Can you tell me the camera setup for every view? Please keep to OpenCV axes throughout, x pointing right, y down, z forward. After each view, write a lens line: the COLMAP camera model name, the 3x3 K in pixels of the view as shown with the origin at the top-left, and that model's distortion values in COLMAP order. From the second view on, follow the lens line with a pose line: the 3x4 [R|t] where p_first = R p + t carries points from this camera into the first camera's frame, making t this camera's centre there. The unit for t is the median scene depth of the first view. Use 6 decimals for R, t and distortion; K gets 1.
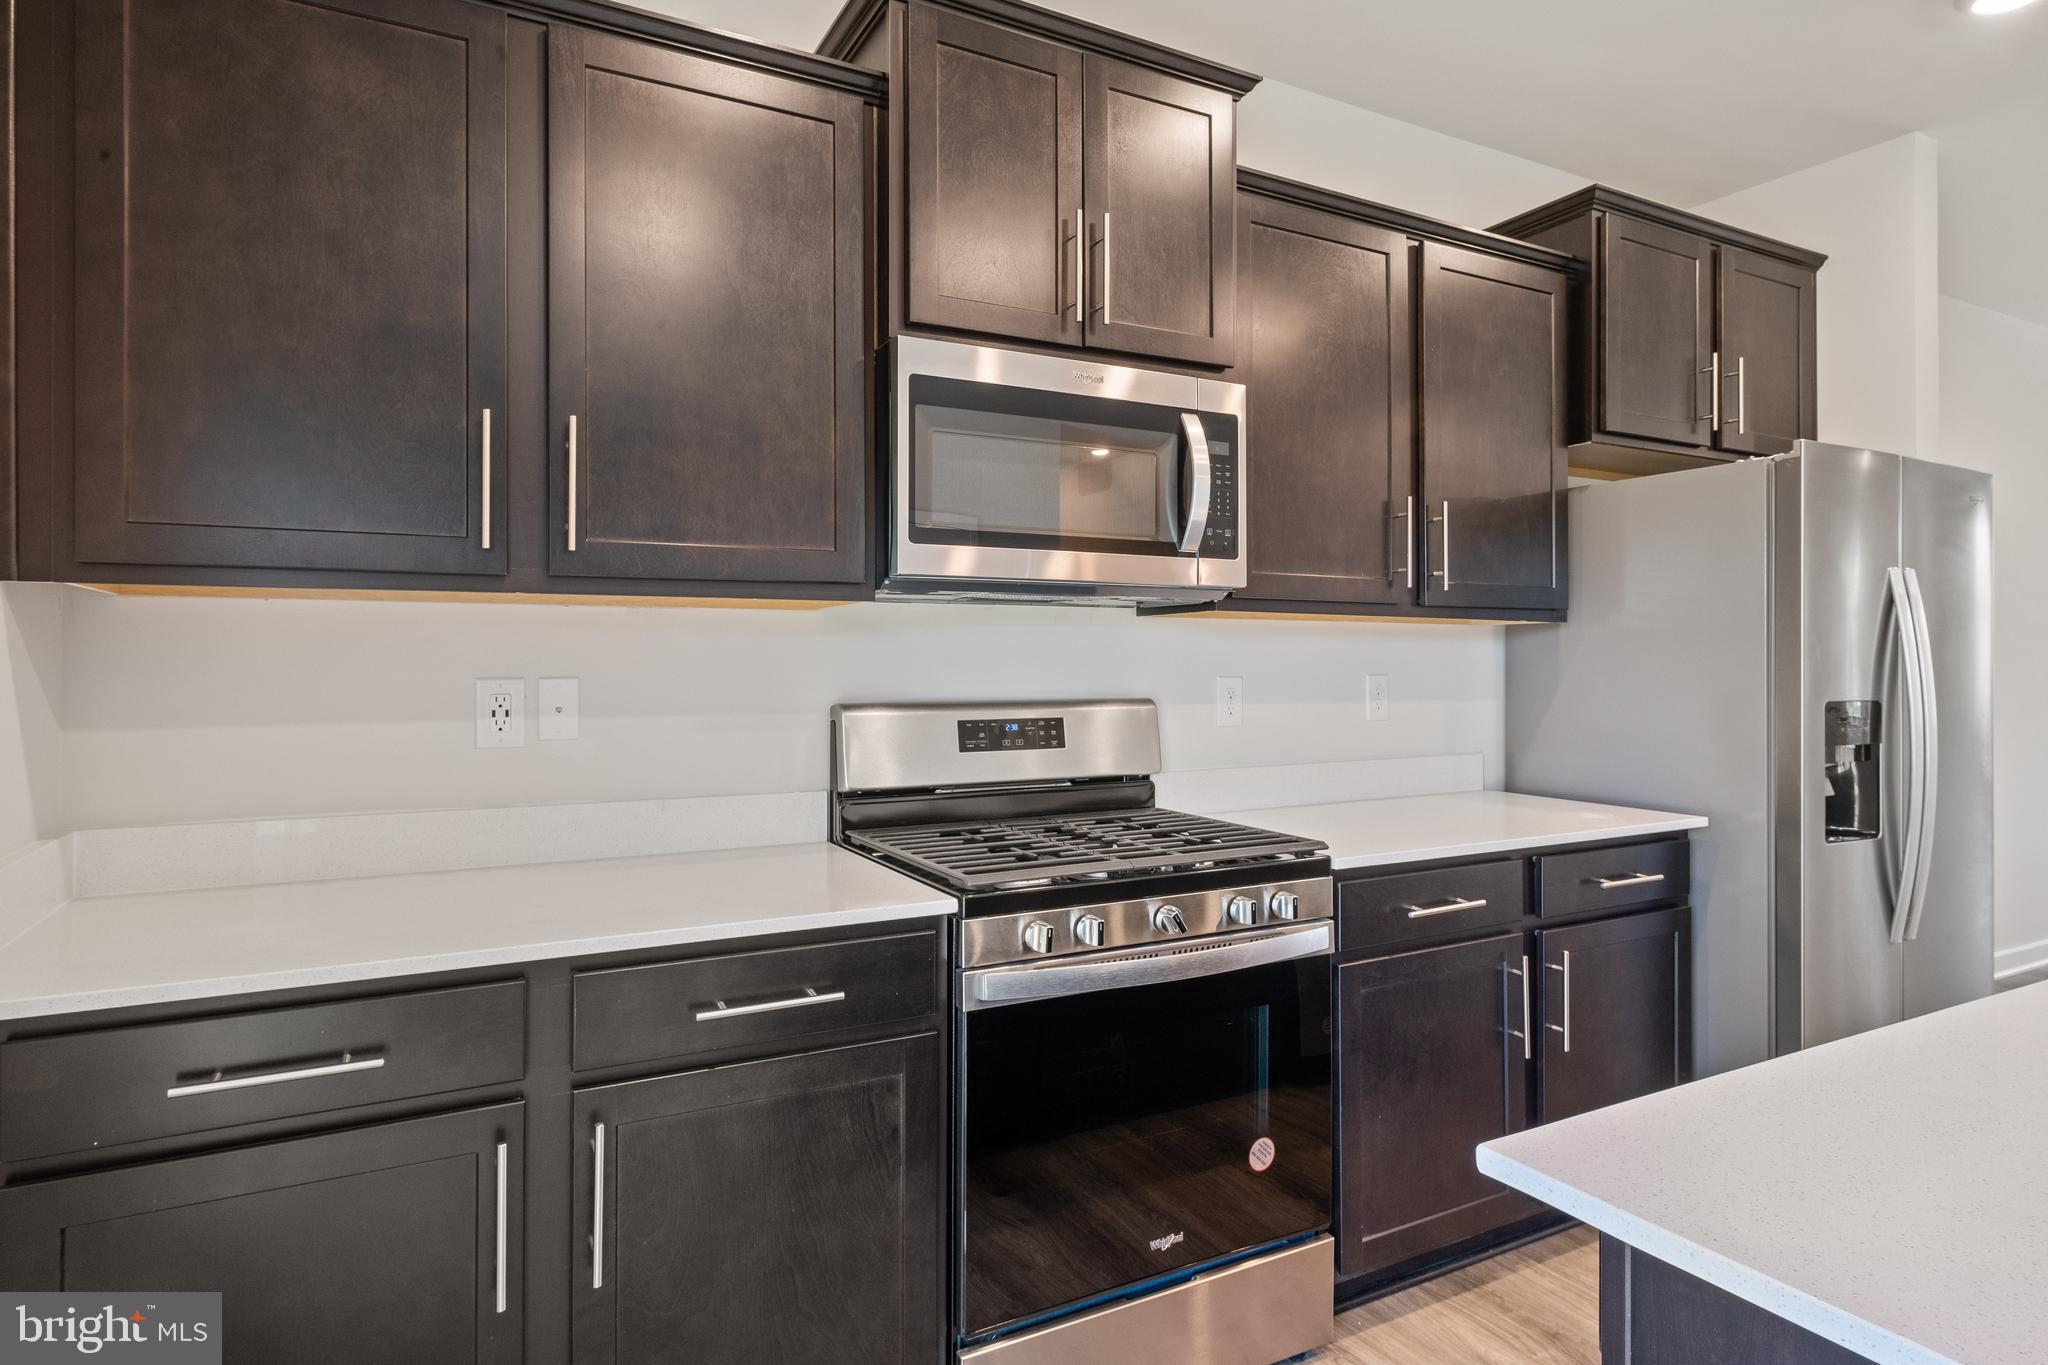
lens RADIAL K [[1122.1, 0, 1017.9], [0, 1122.1, 665.1], [0, 0, 1]] dist [-0.002040, -0.000061]
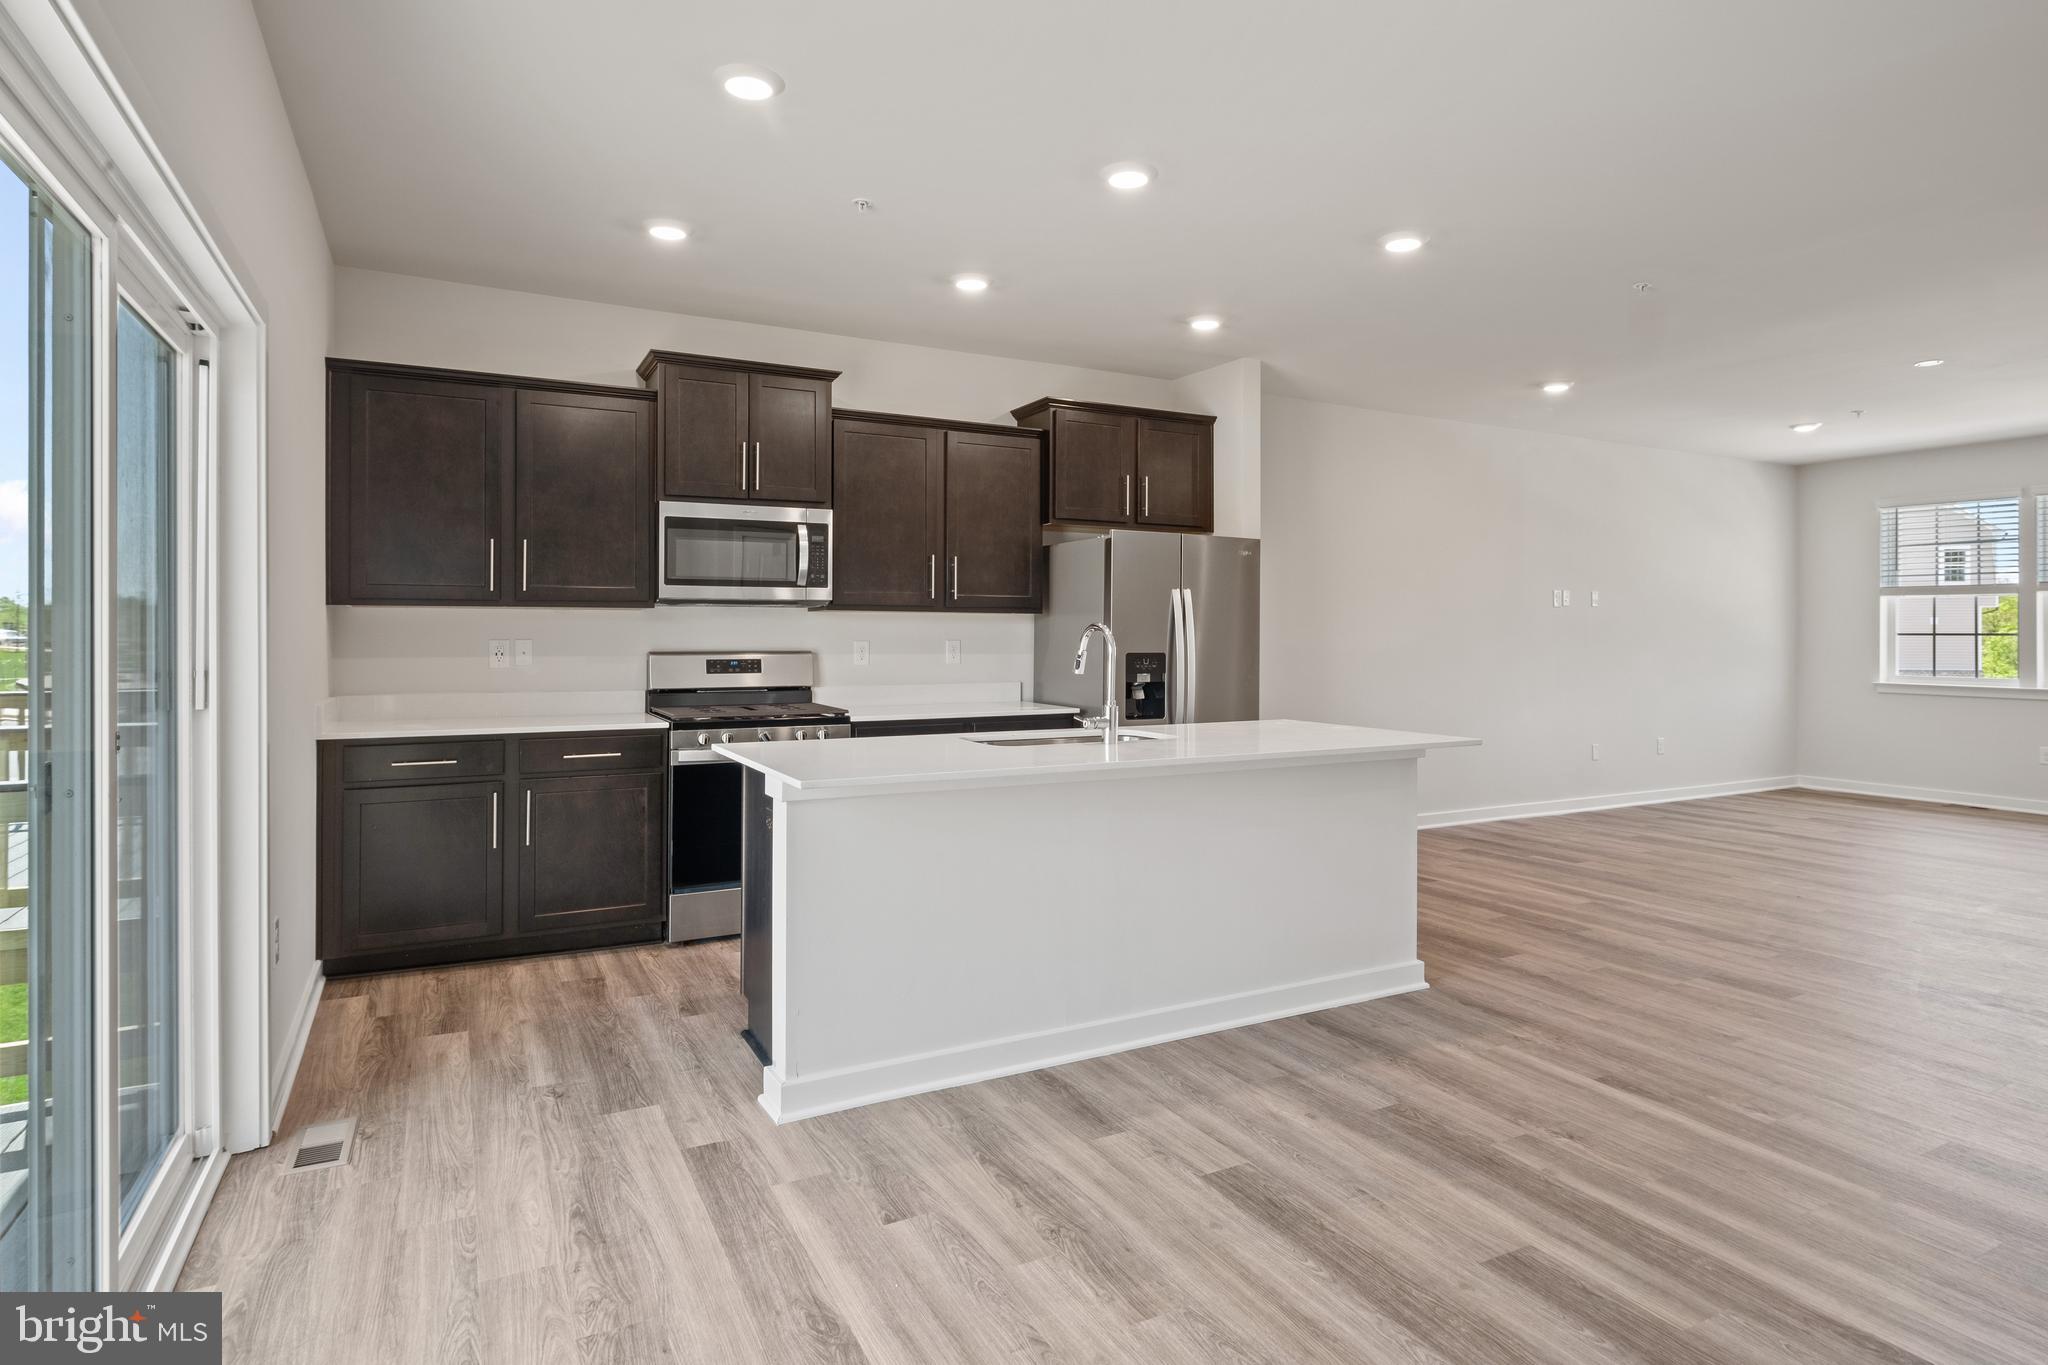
lens RADIAL K [[1091.7, 0, 1023.5], [0, 1091.7, 637.3], [0, 0, 1]] dist [0.002550, 0.000547]
pose [[0.999995, 0.003066, -0.000467, 0.591115], [-0.003066, 0.999994, 0.001614, -0.000077], [0.000472, -0.001613, 0.999999, -1.192811]]
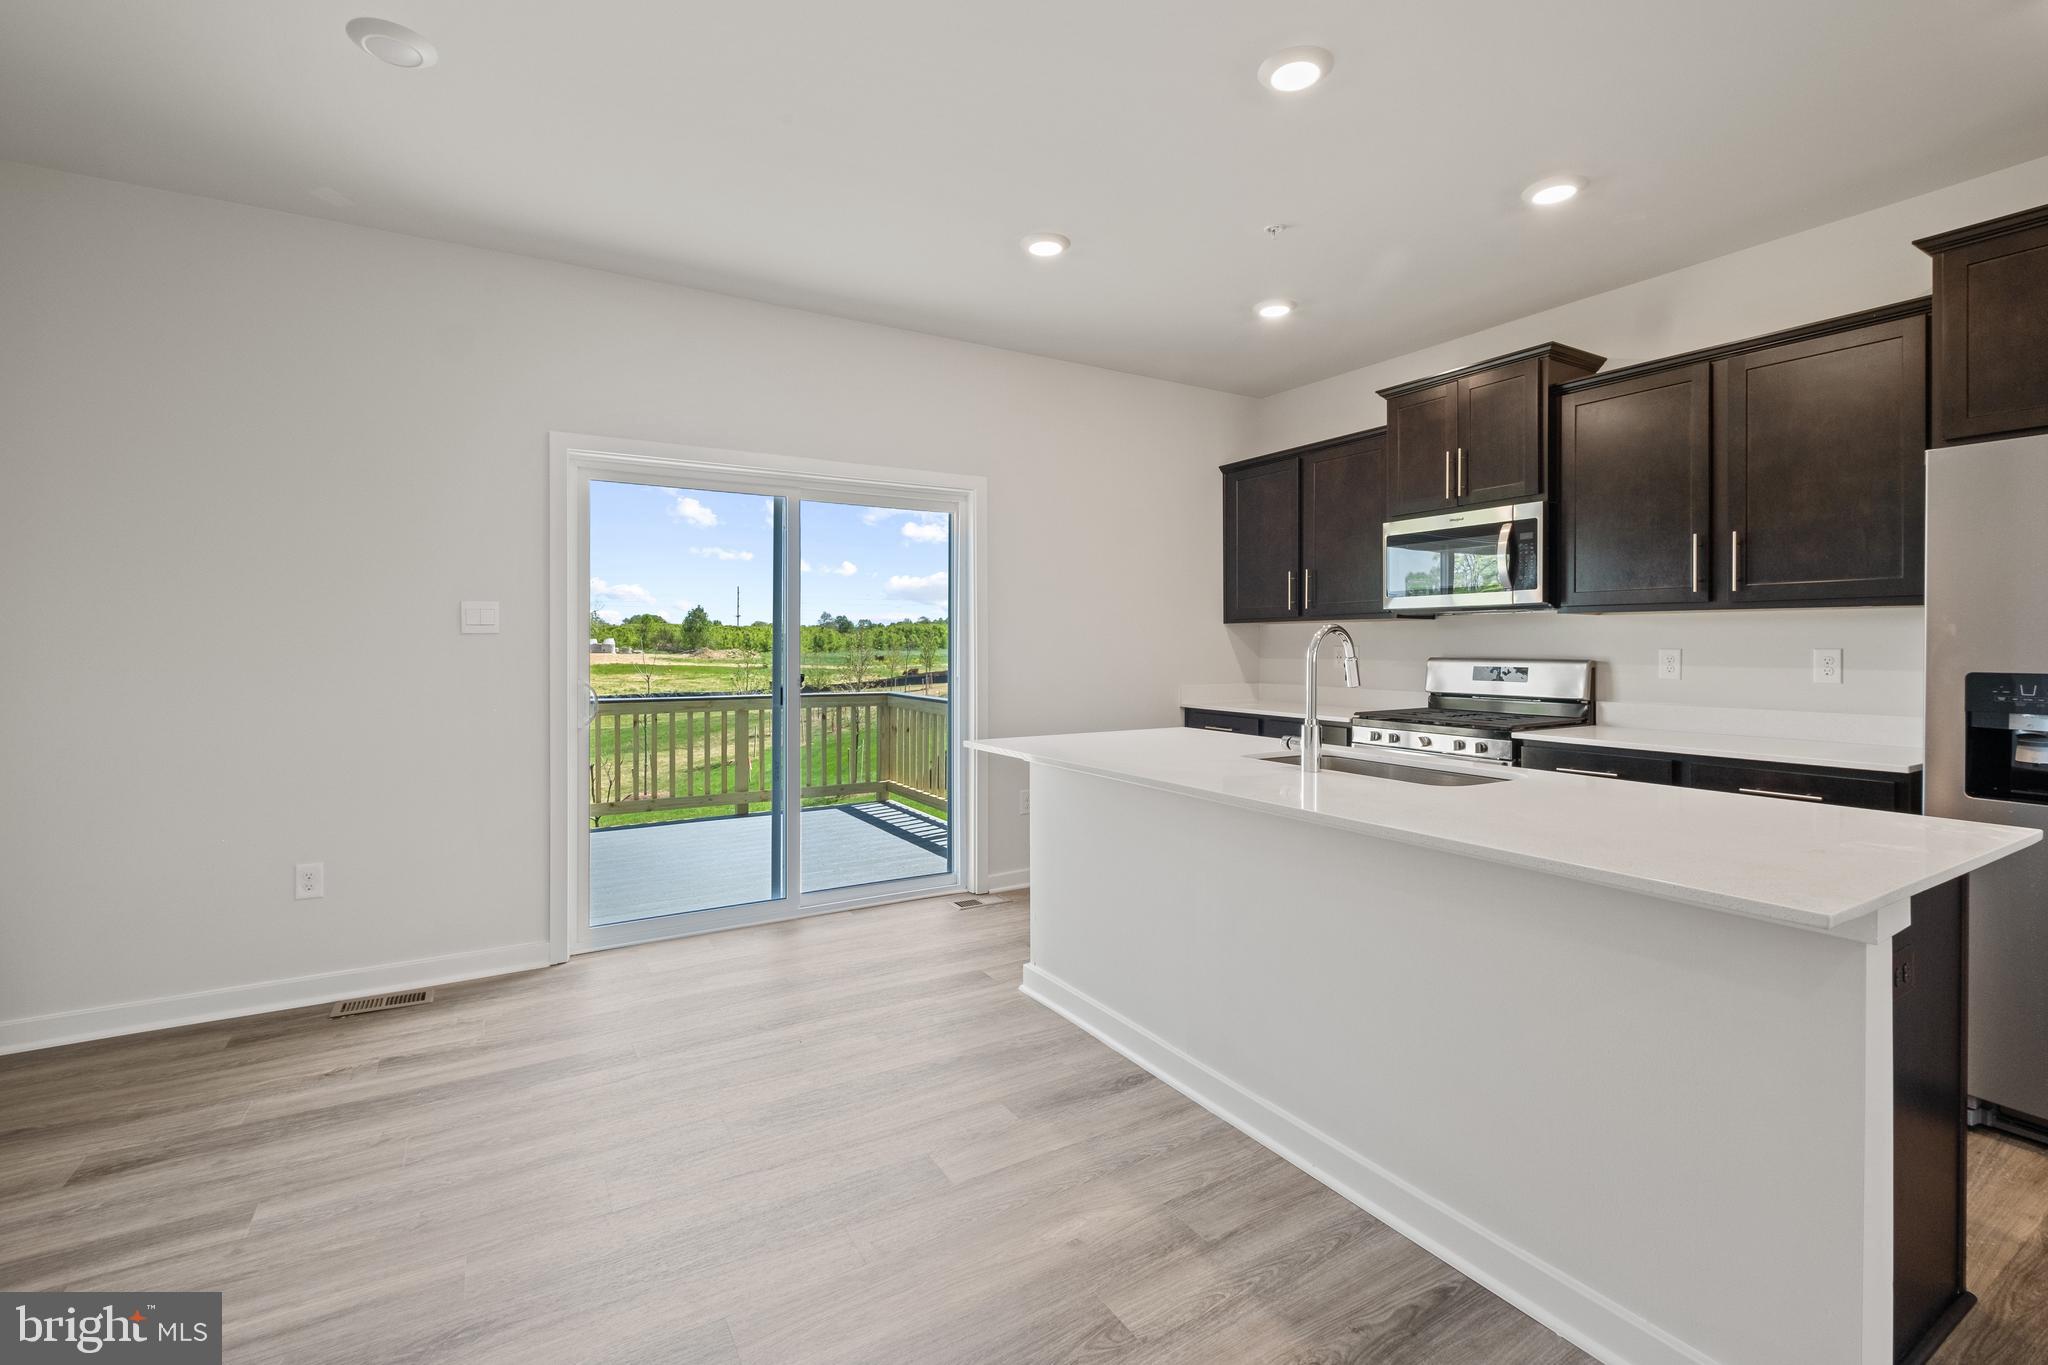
lens RADIAL K [[899.1, 0, 1025.3], [0, 899.1, 646.9], [0, 0, 1]] dist [-0.000690, -0.000149]
pose [[0.058710, 0.001202, -0.998274, 1.753983], [-0.003888, 0.999992, 0.000975, 0.011995], [0.998268, 0.003824, 0.058714, -0.009476]]
